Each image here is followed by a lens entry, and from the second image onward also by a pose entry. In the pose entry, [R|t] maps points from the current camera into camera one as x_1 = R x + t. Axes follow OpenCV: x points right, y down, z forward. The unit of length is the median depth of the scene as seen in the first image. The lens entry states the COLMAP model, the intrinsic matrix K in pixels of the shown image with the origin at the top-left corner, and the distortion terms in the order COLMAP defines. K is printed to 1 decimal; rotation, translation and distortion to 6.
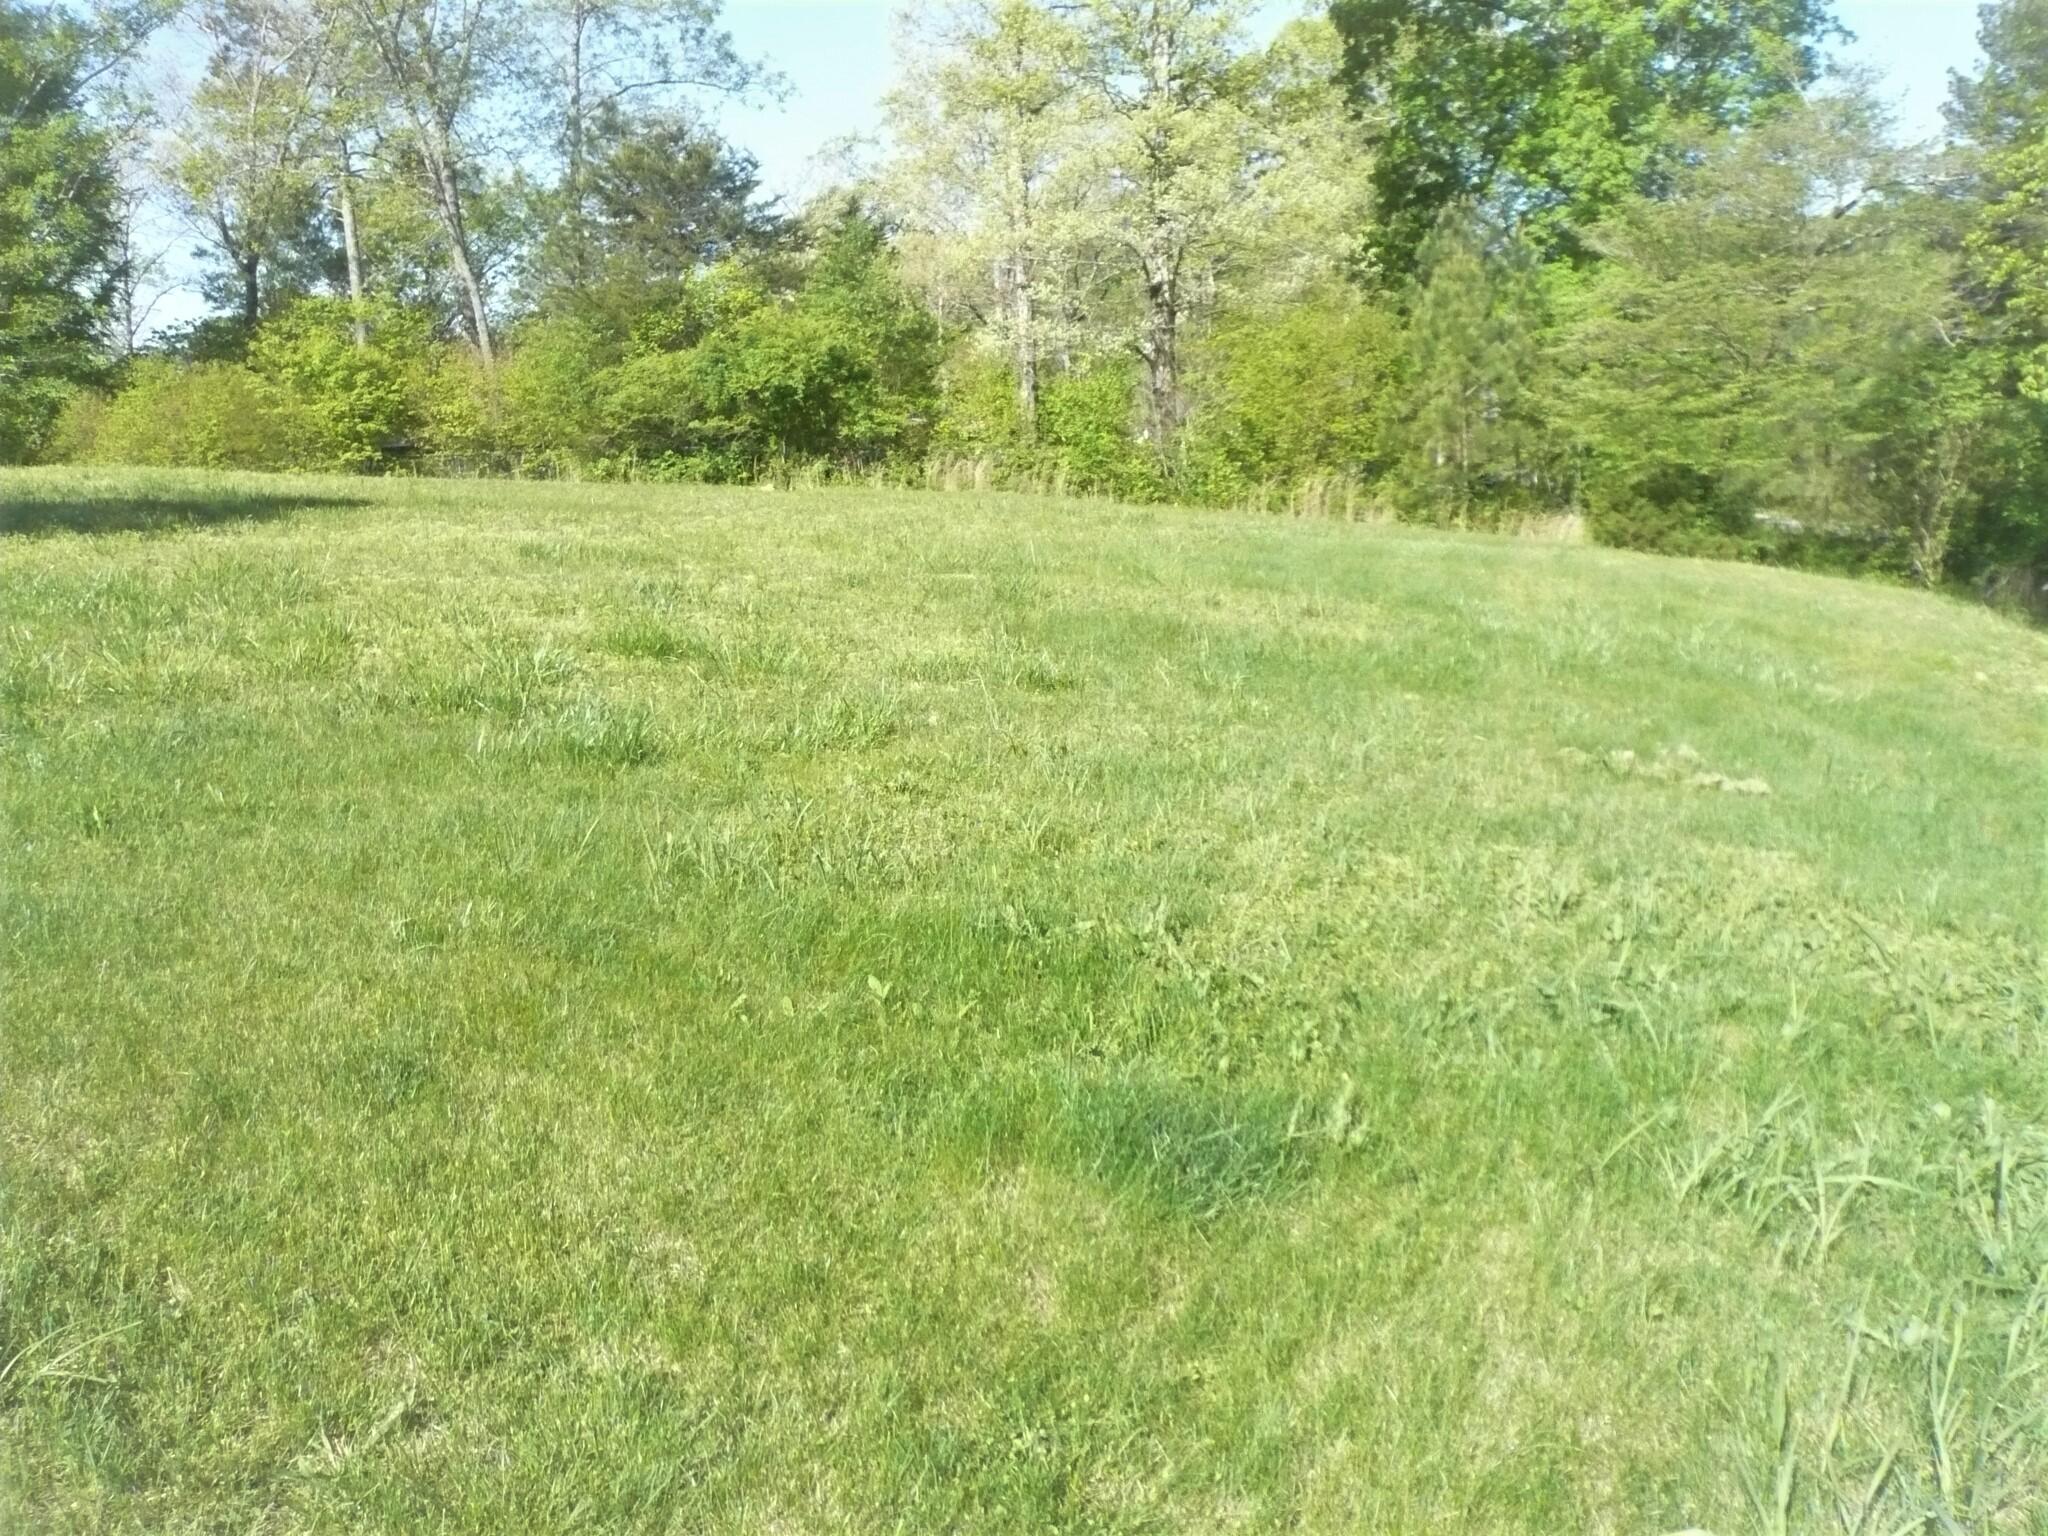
lens RADIAL K [[1701.7, 0, 1016.8], [0, 1701.7, 765.6], [0, 0, 1]] dist [-0.086583, 0.048094]
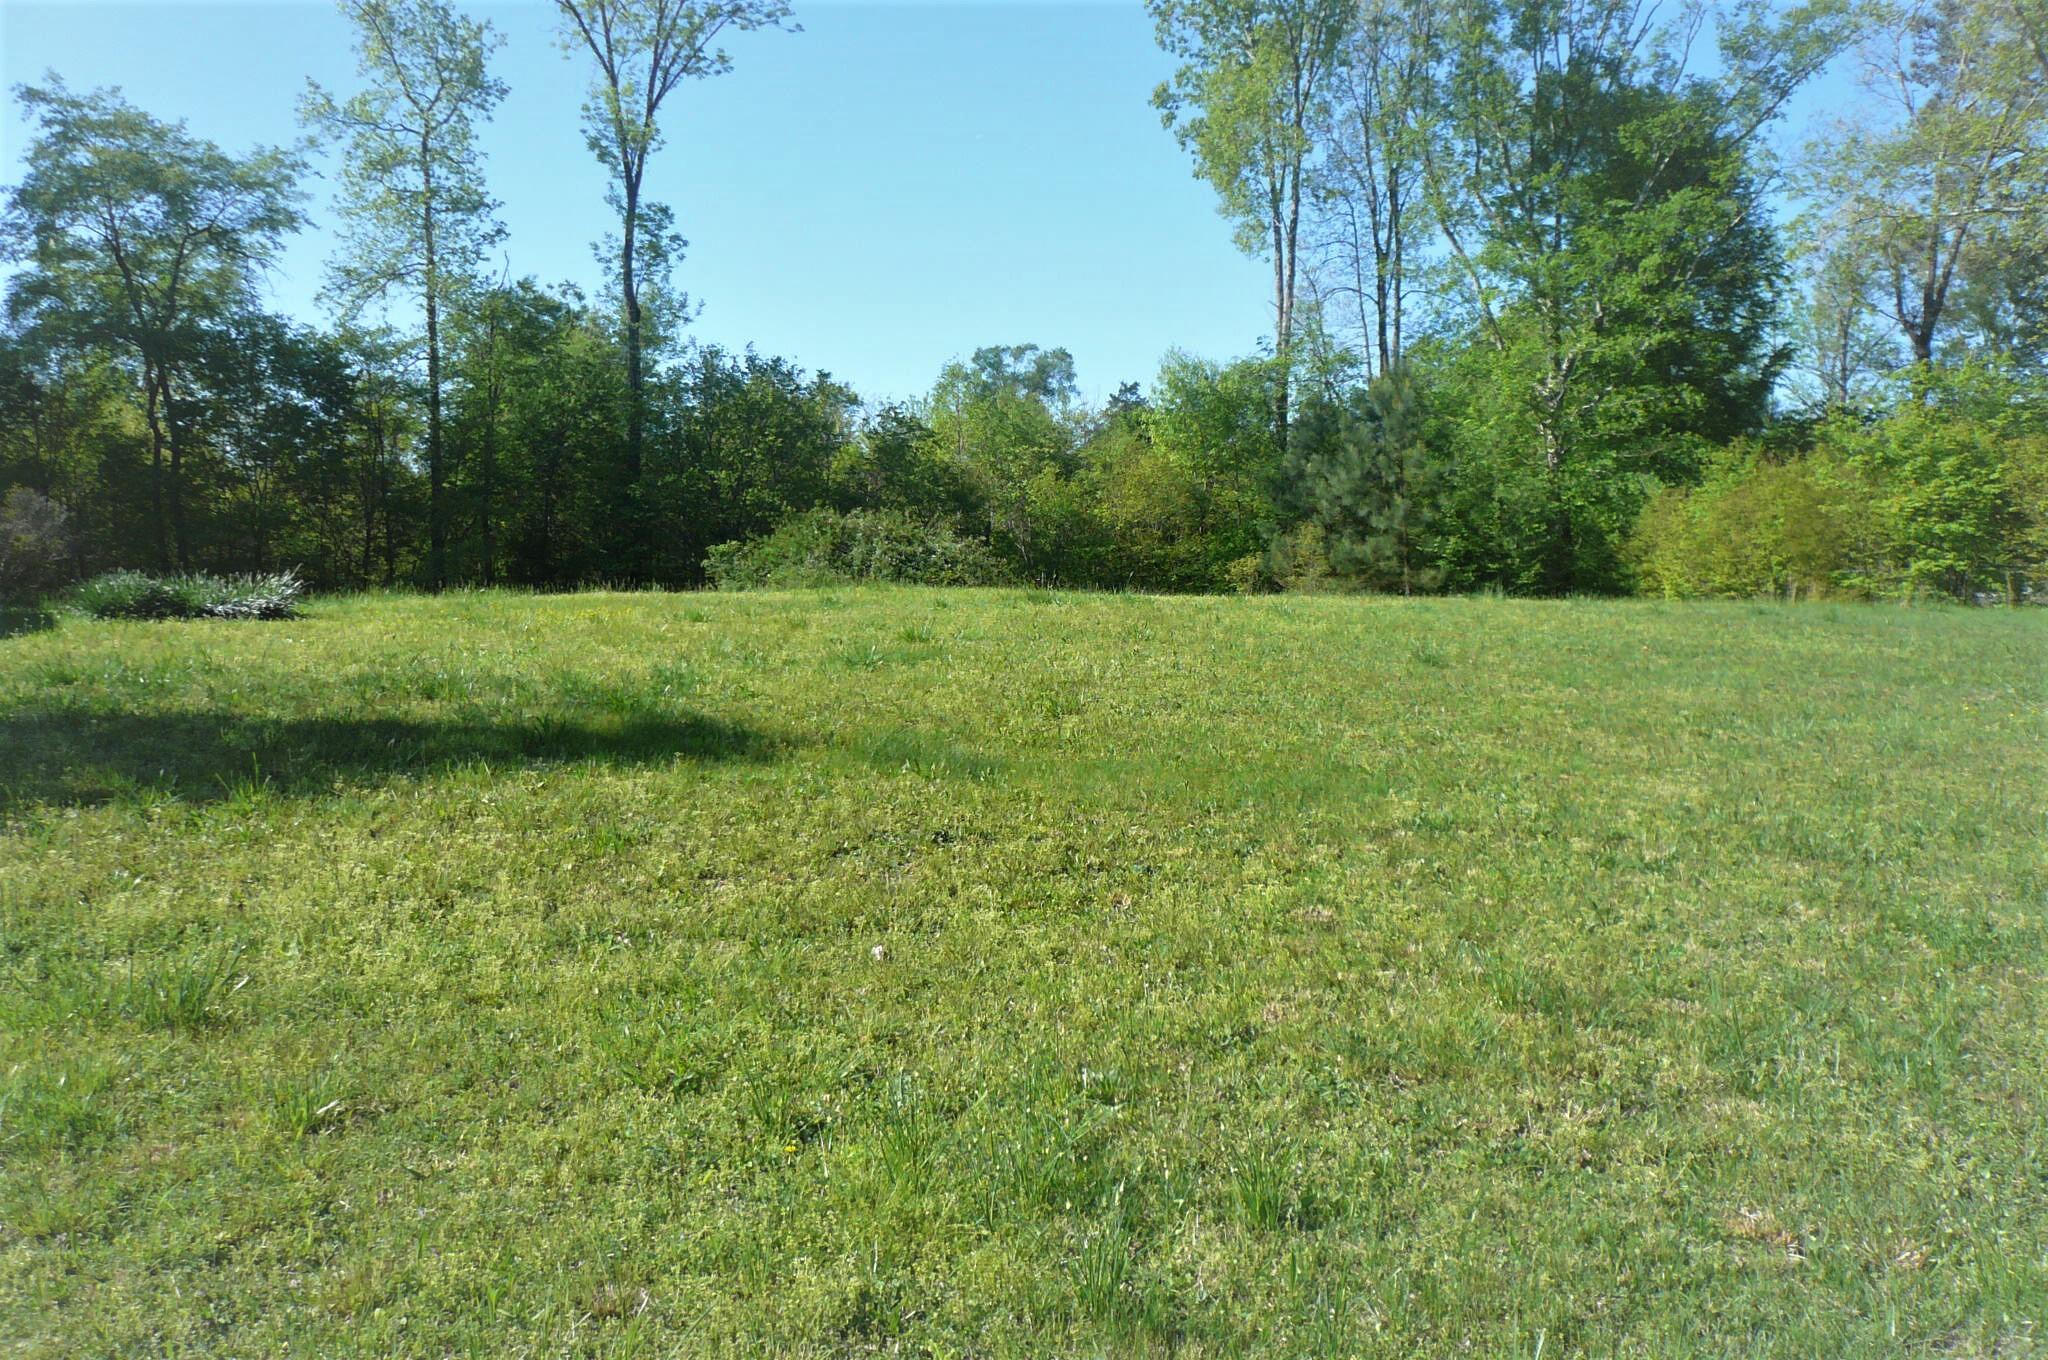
lens RADIAL K [[1725.6, 0, 1013.9], [0, 1725.6, 685.5], [0, 0, 1]] dist [-0.099788, 0.046247]
pose [[0.542791, 0.060978, -0.837652, 0.029327], [-0.143342, 0.989453, -0.020856, -0.052130], [0.827545, 0.131391, 0.545807, 0.231258]]
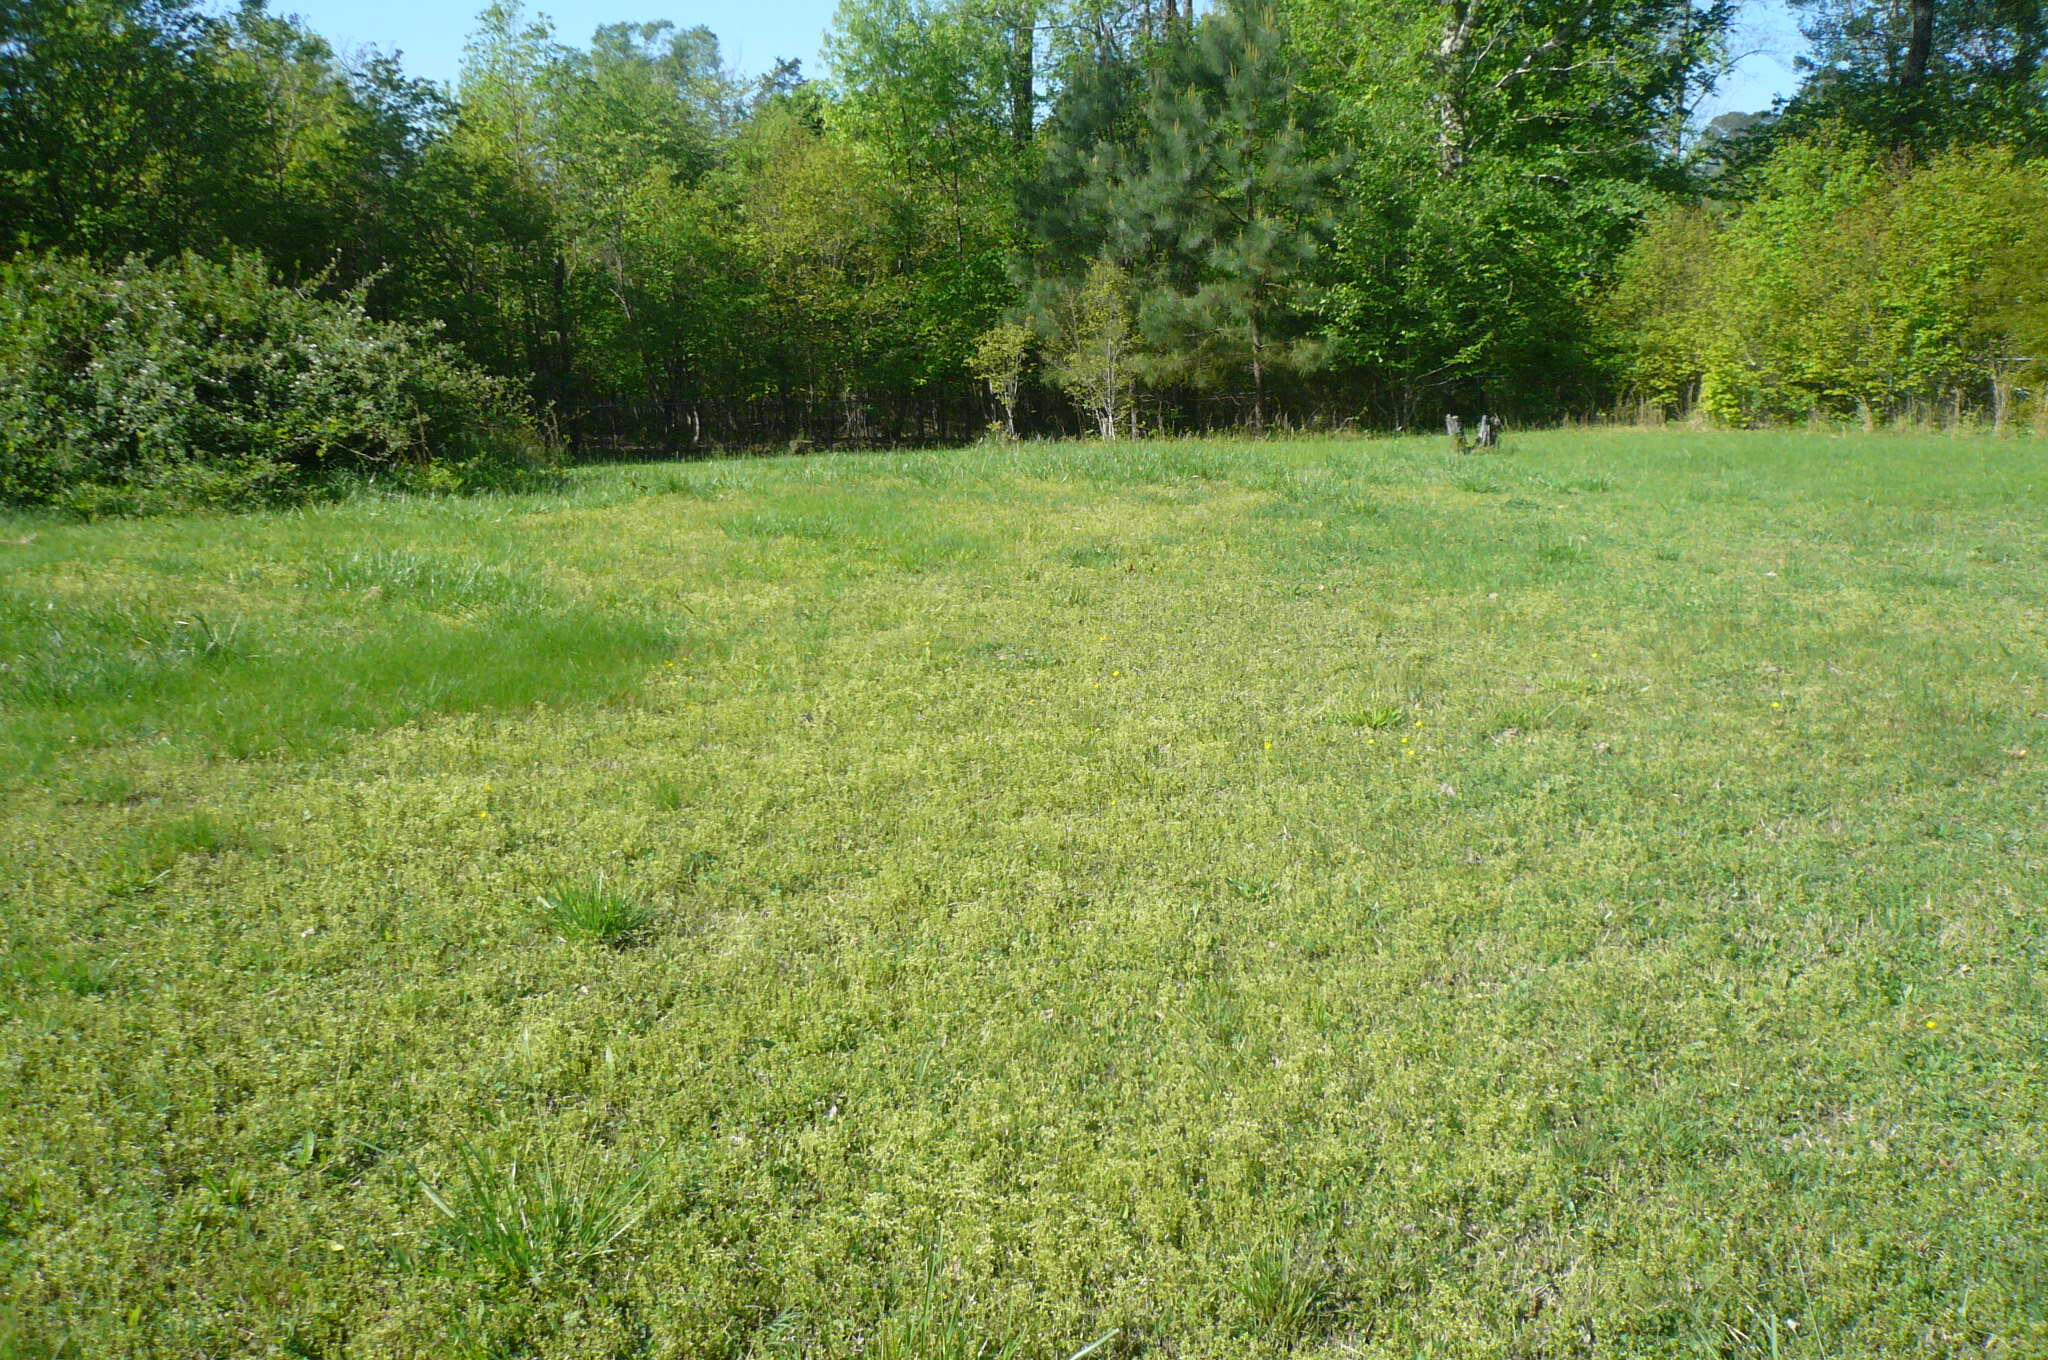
lens RADIAL K [[1725.6, 0, 1014.5], [0, 1725.6, 668.7], [0, 0, 1]] dist [-0.099788, 0.046247]
pose [[0.692831, 0.159888, -0.703151, -0.316558], [-0.120860, 0.987062, 0.105359, -0.113244], [0.710899, 0.011986, 0.703191, 0.482455]]
